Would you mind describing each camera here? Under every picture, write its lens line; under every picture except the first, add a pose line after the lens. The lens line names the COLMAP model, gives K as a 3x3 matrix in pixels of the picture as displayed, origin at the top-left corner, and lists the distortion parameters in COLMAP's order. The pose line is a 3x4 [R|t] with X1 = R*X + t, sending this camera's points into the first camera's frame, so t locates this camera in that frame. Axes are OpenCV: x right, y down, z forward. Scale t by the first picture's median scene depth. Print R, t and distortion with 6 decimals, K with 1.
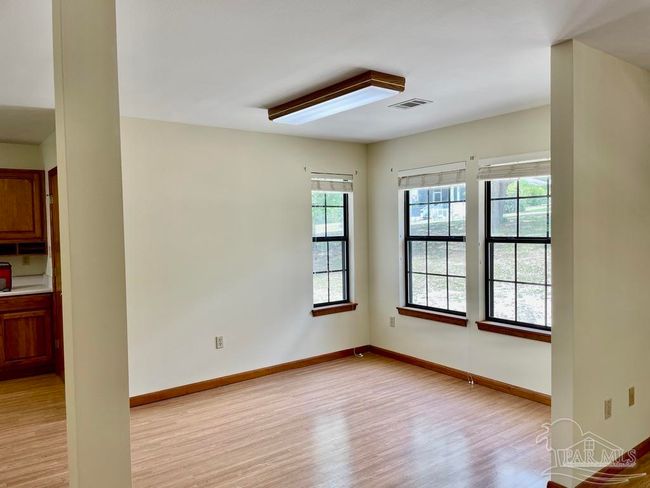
lens RADIAL K [[503.6, 0, 324.4], [0, 503.6, 237.9], [0, 0, 1]] dist [0.085036, -0.111802]
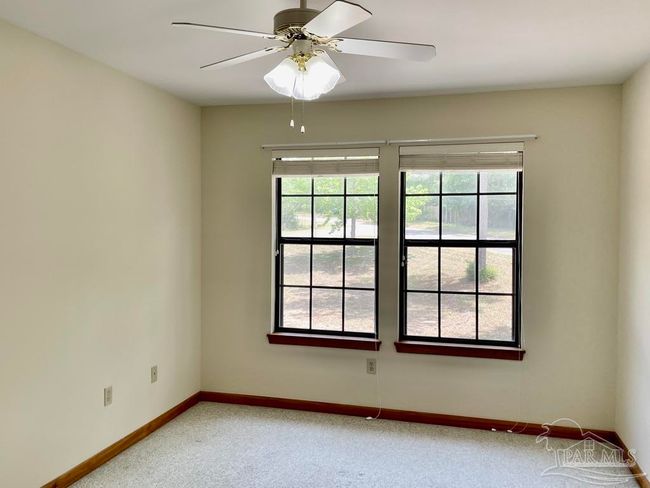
lens RADIAL K [[503.6, 0, 324.4], [0, 503.6, 237.9], [0, 0, 1]] dist [0.085036, -0.111802]
pose [[0.760566, -0.001395, 0.649259, -0.280785], [-0.000356, 0.999997, 0.002567, -0.005916], [-0.649260, -0.002183, 0.760563, 0.400515]]
